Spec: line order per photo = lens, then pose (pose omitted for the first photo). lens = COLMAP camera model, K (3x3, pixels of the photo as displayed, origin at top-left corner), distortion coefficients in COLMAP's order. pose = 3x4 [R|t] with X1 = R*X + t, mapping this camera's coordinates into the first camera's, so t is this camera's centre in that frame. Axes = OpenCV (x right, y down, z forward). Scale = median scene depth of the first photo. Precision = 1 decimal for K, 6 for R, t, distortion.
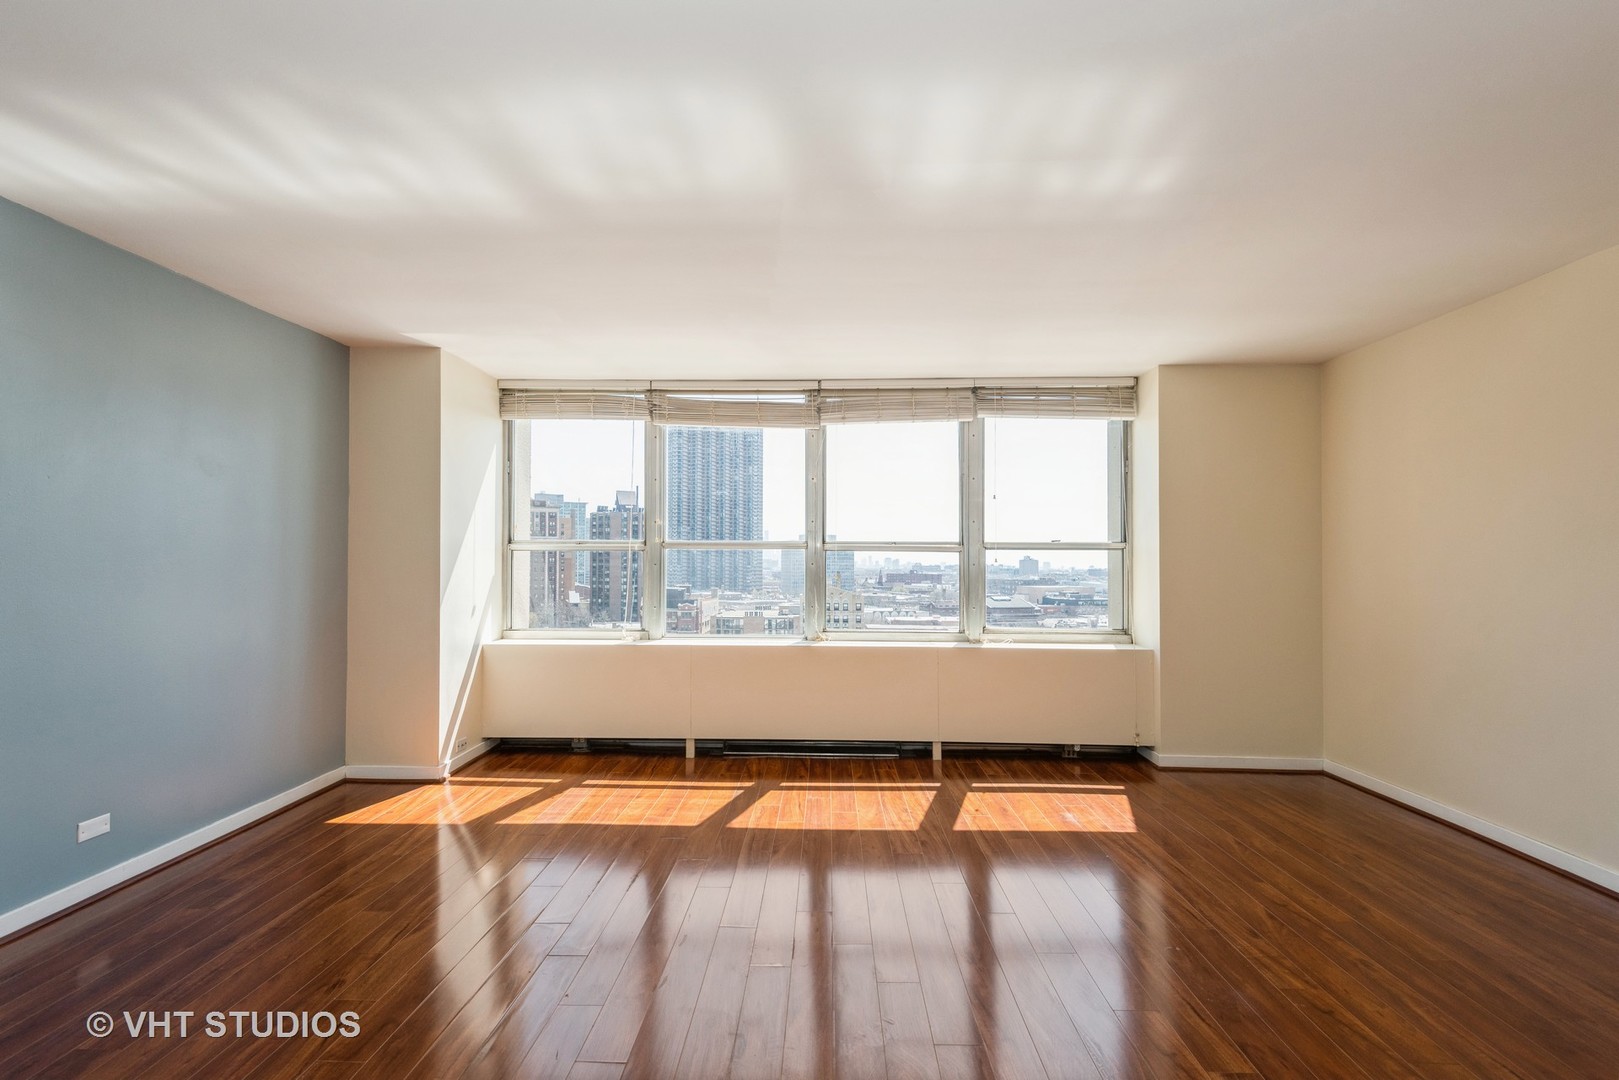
lens RADIAL K [[732.7, 0, 809.3], [0, 732.7, 545.2], [0, 0, 1]] dist [0.023744, -0.008532]
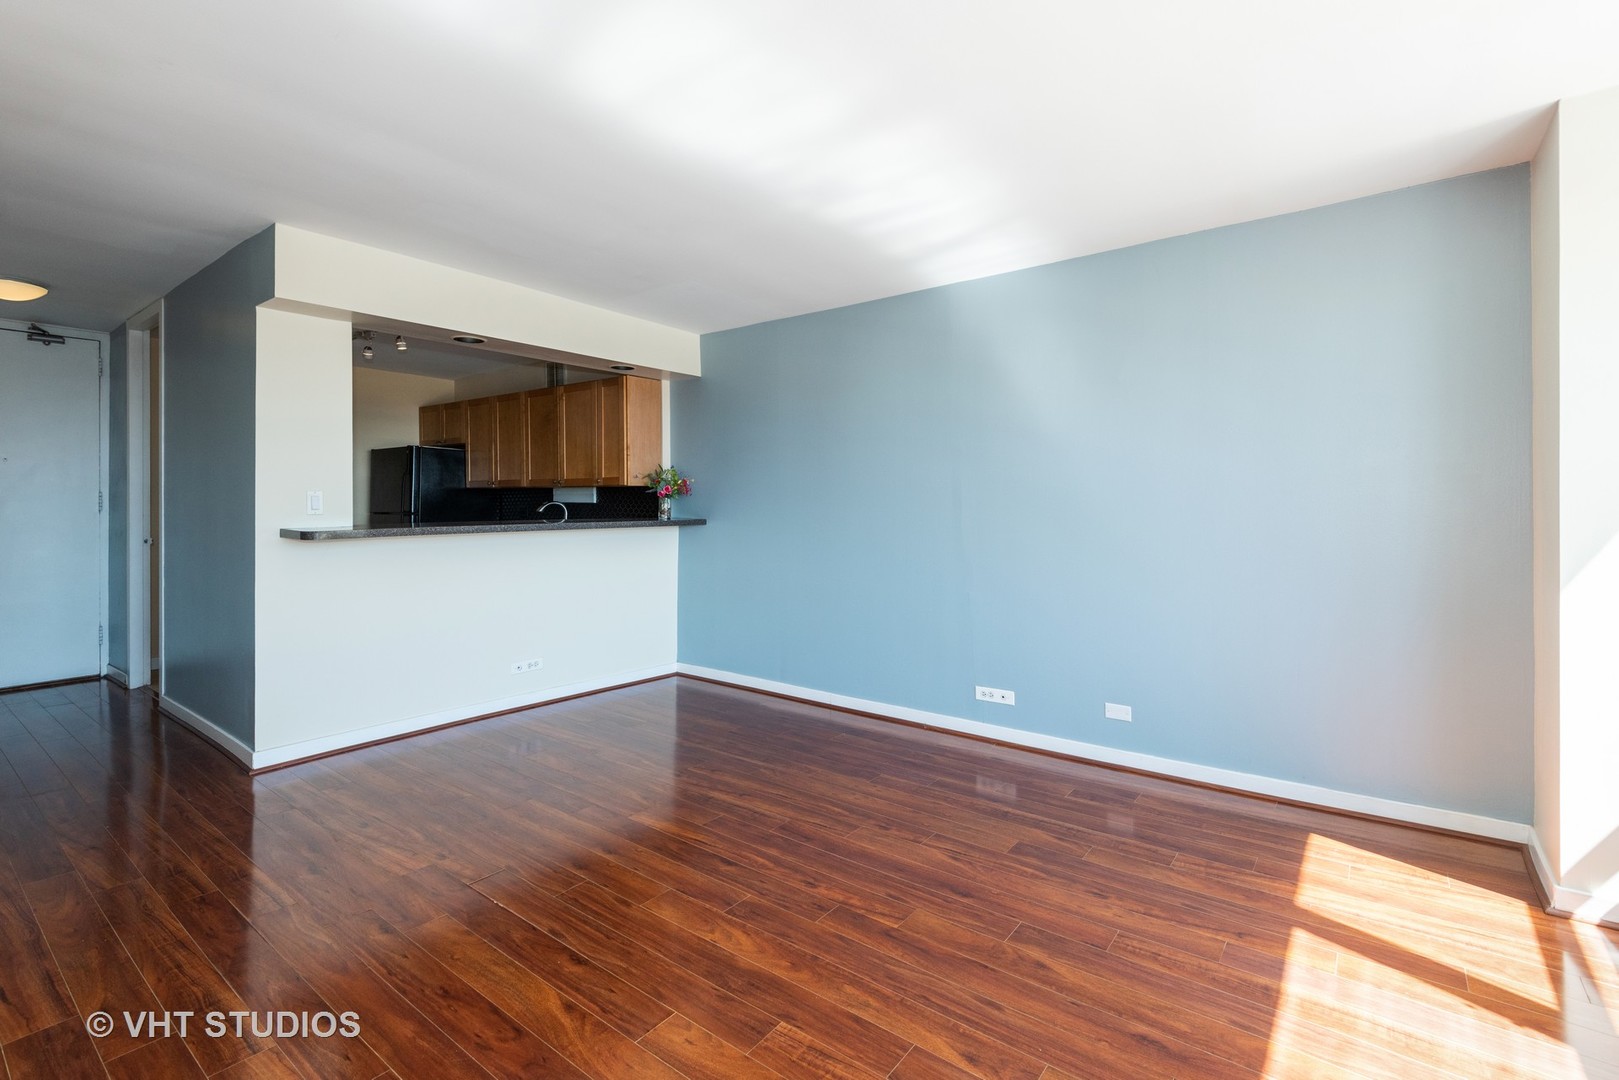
lens RADIAL K [[732.7, 0, 791.6], [0, 732.7, 511.2], [0, 0, 1]] dist [0.023744, -0.008532]
pose [[-0.596259, 0.000964, -0.802792, 0.239317], [0.014646, 0.999846, -0.009677, 0.021006], [0.802659, -0.017528, -0.596181, 0.786658]]
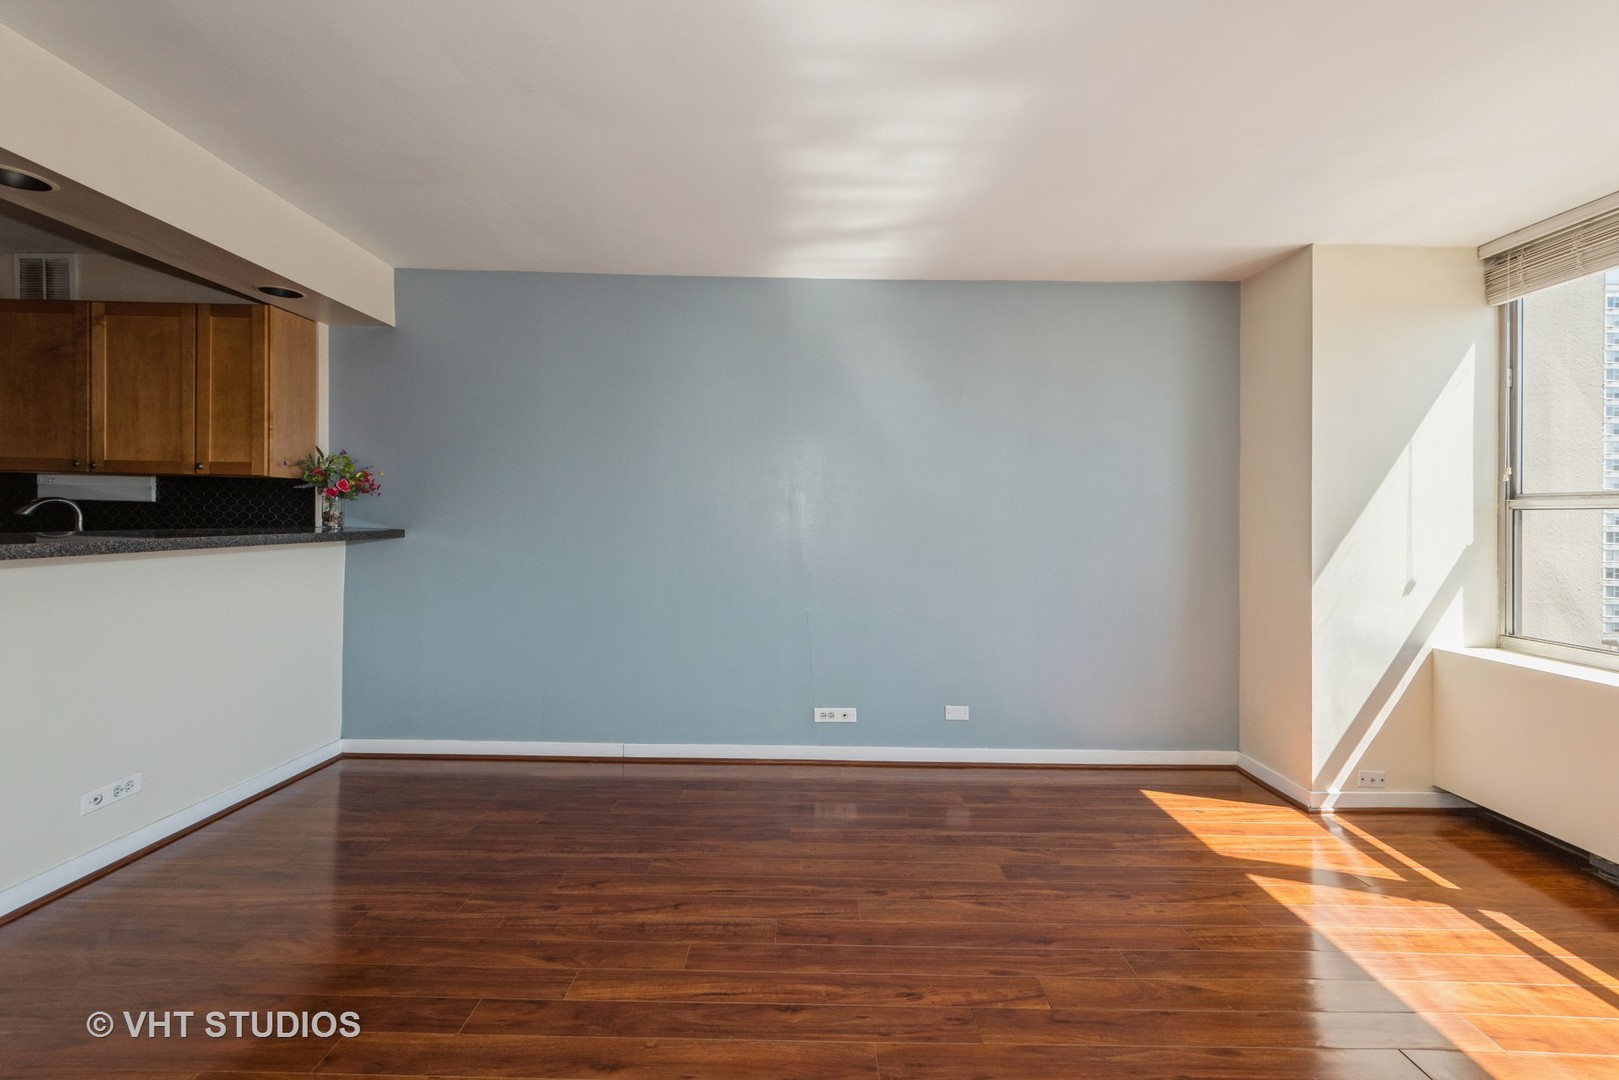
lens RADIAL K [[732.7, 0, 803.8], [0, 732.7, 511.9], [0, 0, 1]] dist [0.023744, -0.008532]
pose [[0.027885, -0.010567, -0.999555, 0.228180], [0.006526, 0.999925, -0.010389, 0.013073], [0.999590, -0.006233, 0.027951, 0.407114]]
